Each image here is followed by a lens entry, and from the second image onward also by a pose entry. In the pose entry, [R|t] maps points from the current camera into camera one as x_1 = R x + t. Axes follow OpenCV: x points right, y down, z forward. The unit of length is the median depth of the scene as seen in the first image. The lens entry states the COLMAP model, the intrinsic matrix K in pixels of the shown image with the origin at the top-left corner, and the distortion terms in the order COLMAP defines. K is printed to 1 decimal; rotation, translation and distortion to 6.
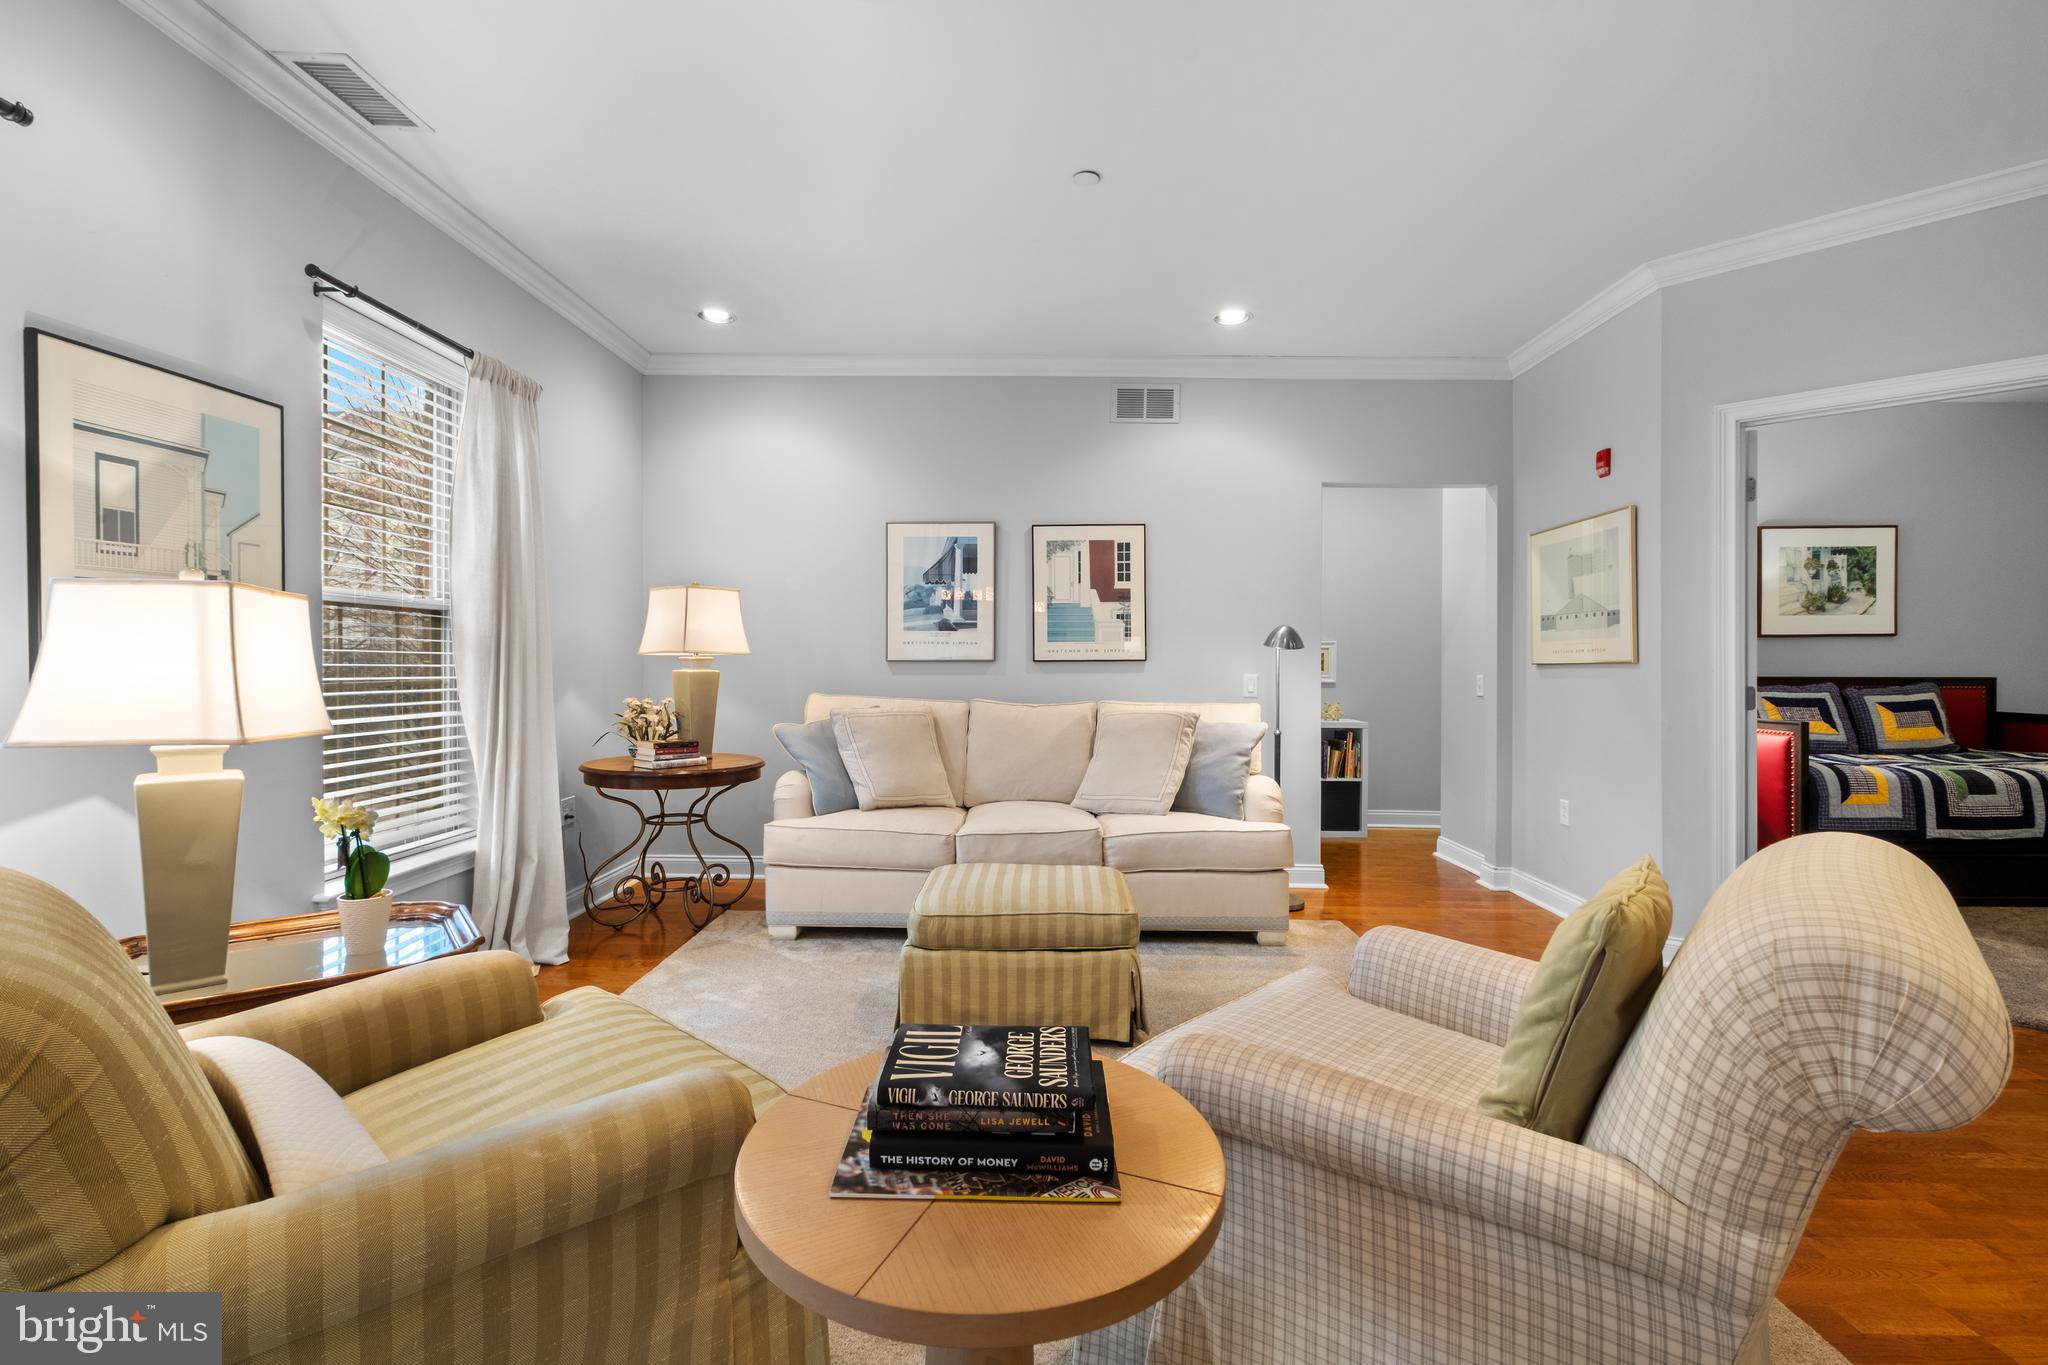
lens RADIAL K [[890.4, 0, 1021.5], [0, 890.4, 663.7], [0, 0, 1]] dist [0.006908, -0.006376]
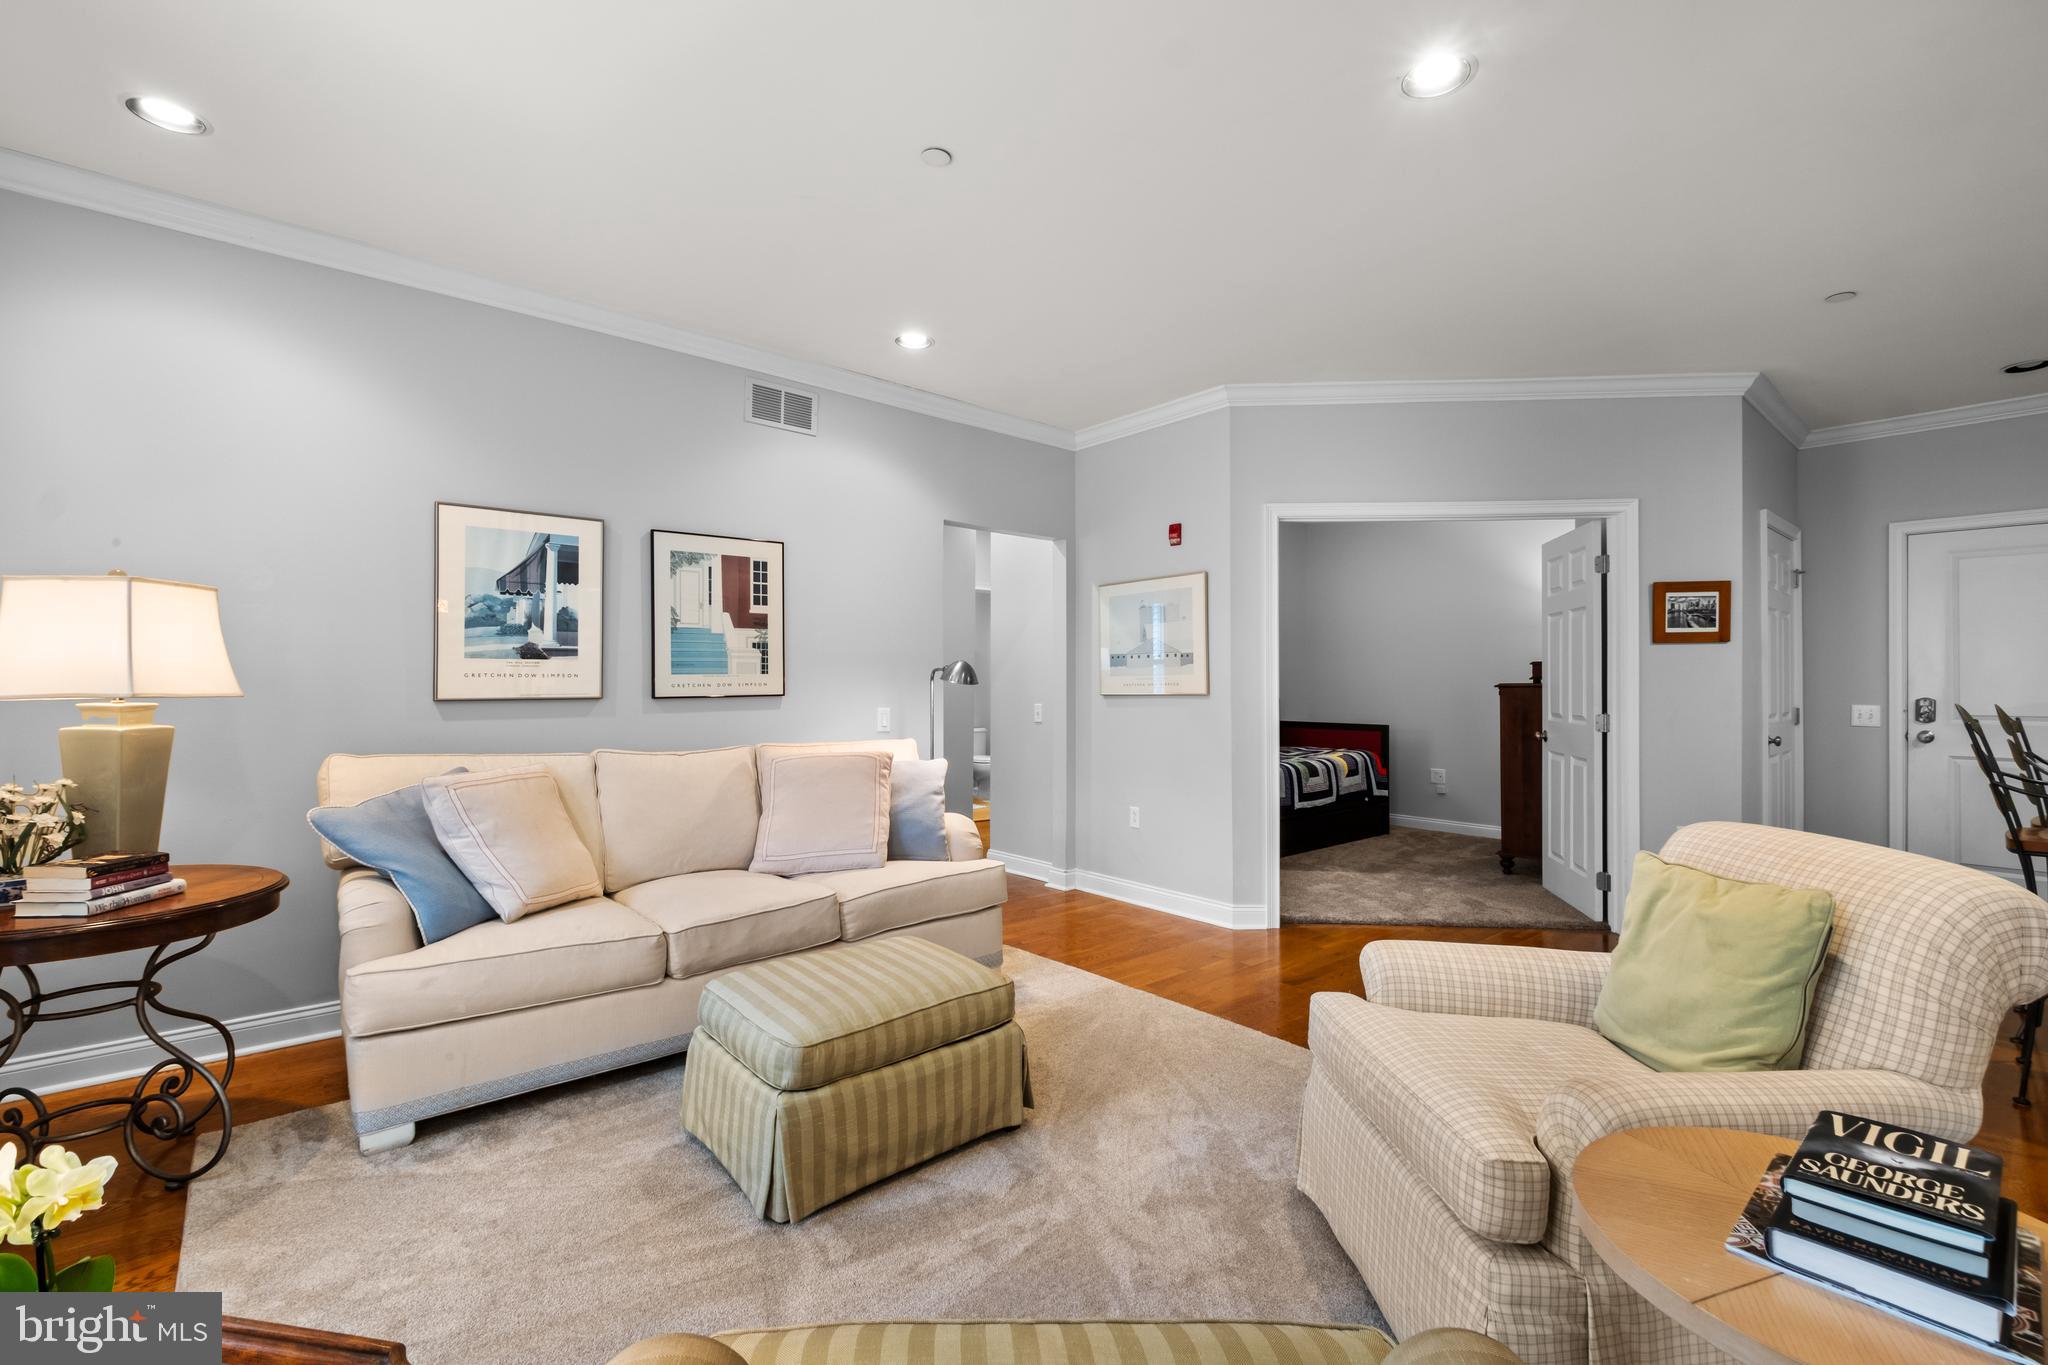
lens RADIAL K [[890.4, 0, 1016.6], [0, 890.4, 671.8], [0, 0, 1]] dist [0.006908, -0.006376]
pose [[0.747209, 0.003891, 0.664577, -0.287573], [0.004670, 0.999927, -0.011105, -0.016517], [-0.664572, 0.011401, 0.747137, 0.184045]]
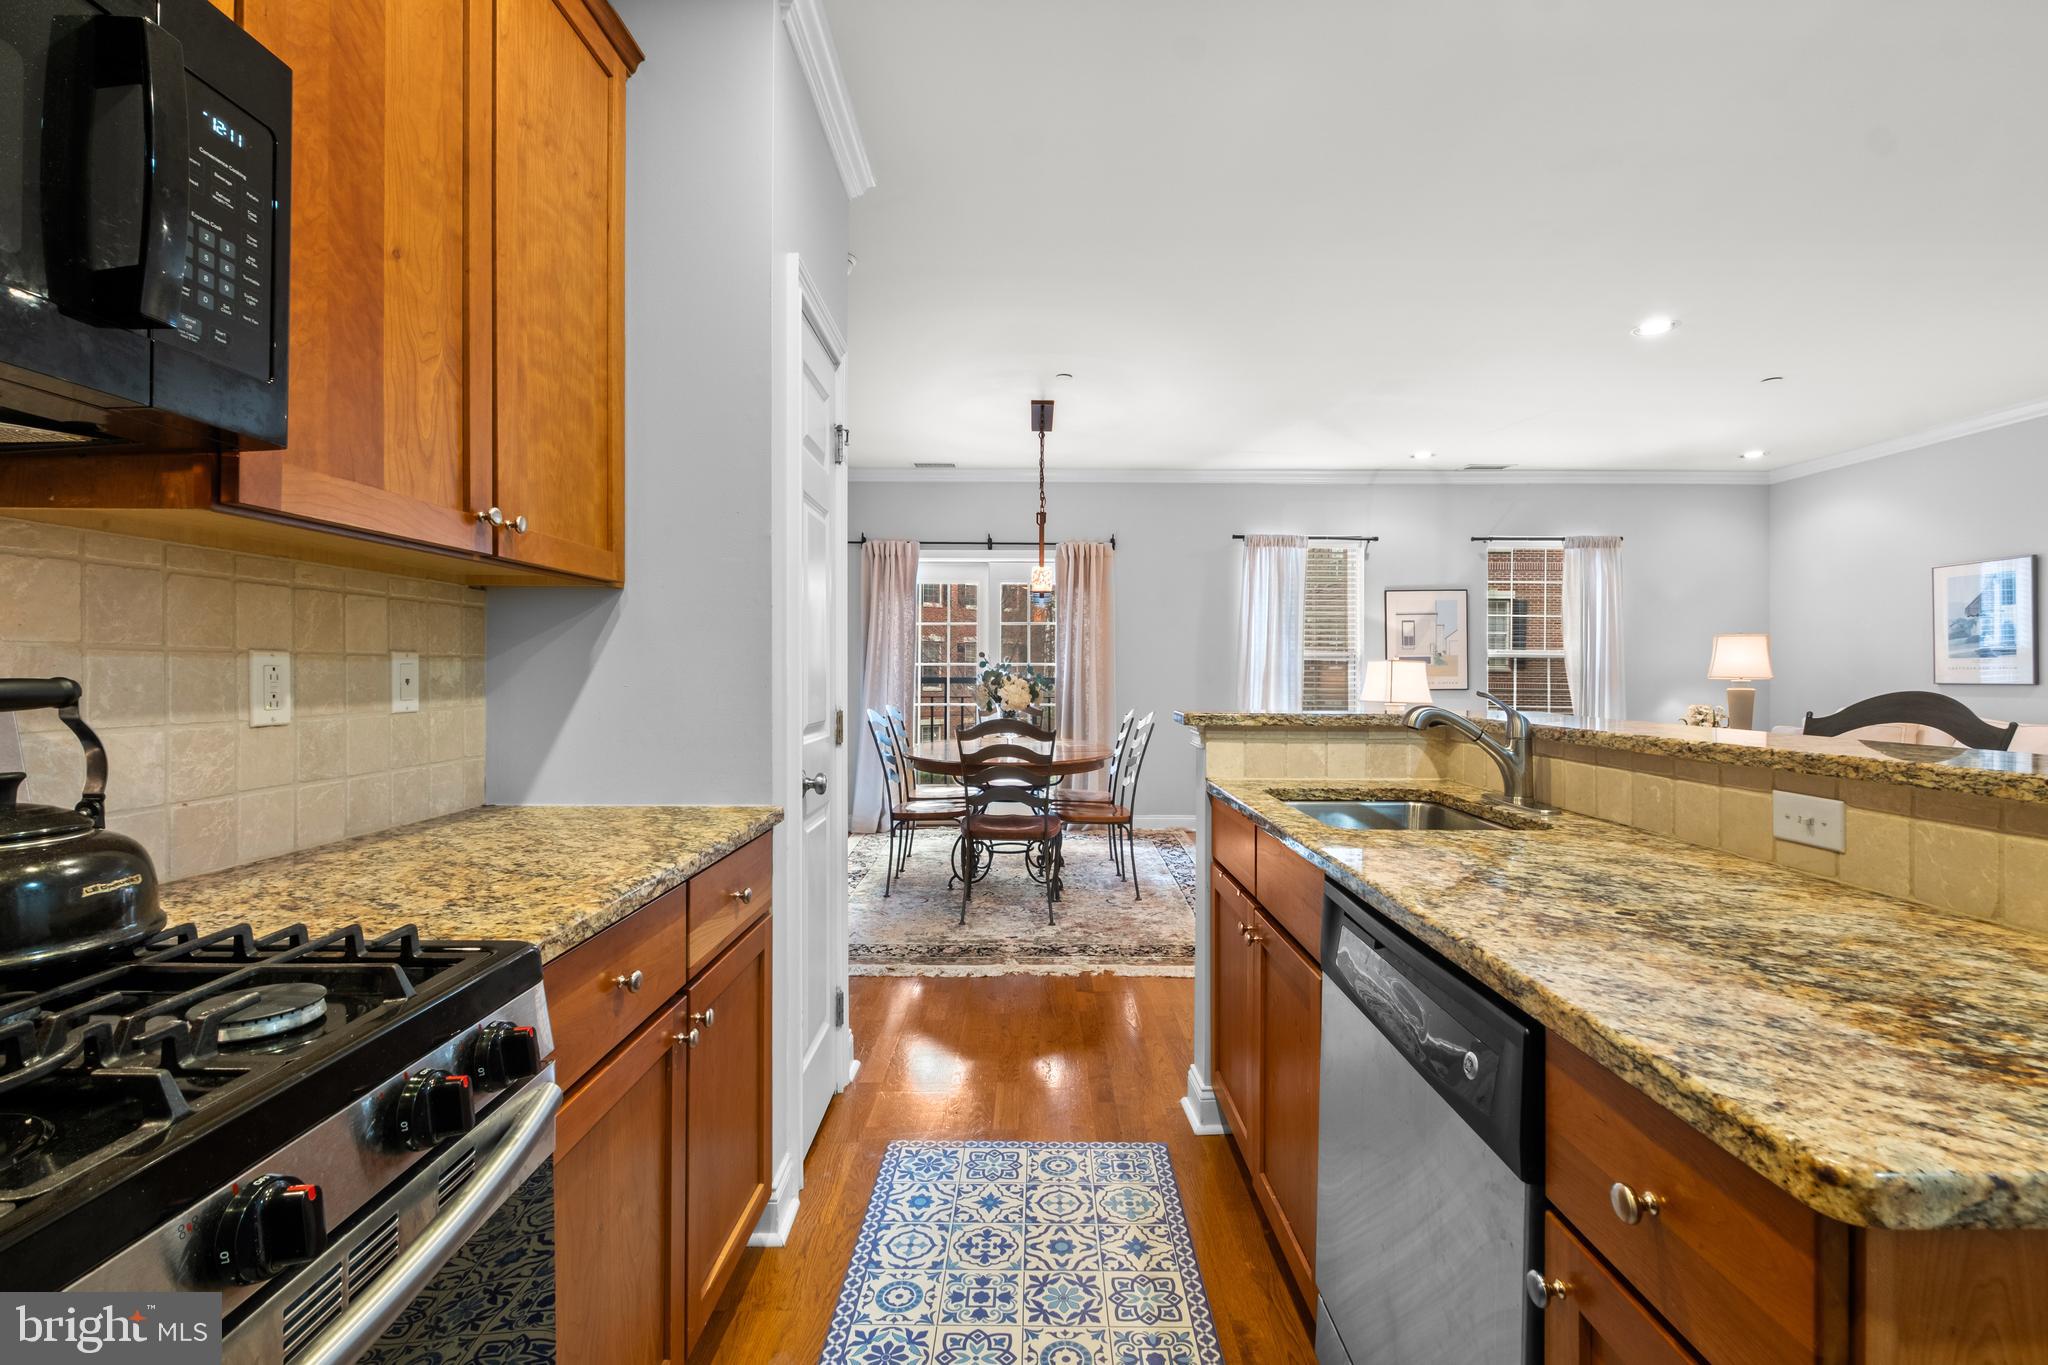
lens RADIAL K [[890.4, 0, 1024.7], [0, 890.4, 682.5], [0, 0, 1]] dist [0.006908, -0.006376]
pose [[0.010249, 0.005120, -0.999934, 1.054806], [-0.008952, 0.999947, 0.005029, -0.000392], [0.999907, 0.008900, 0.010295, -0.220758]]
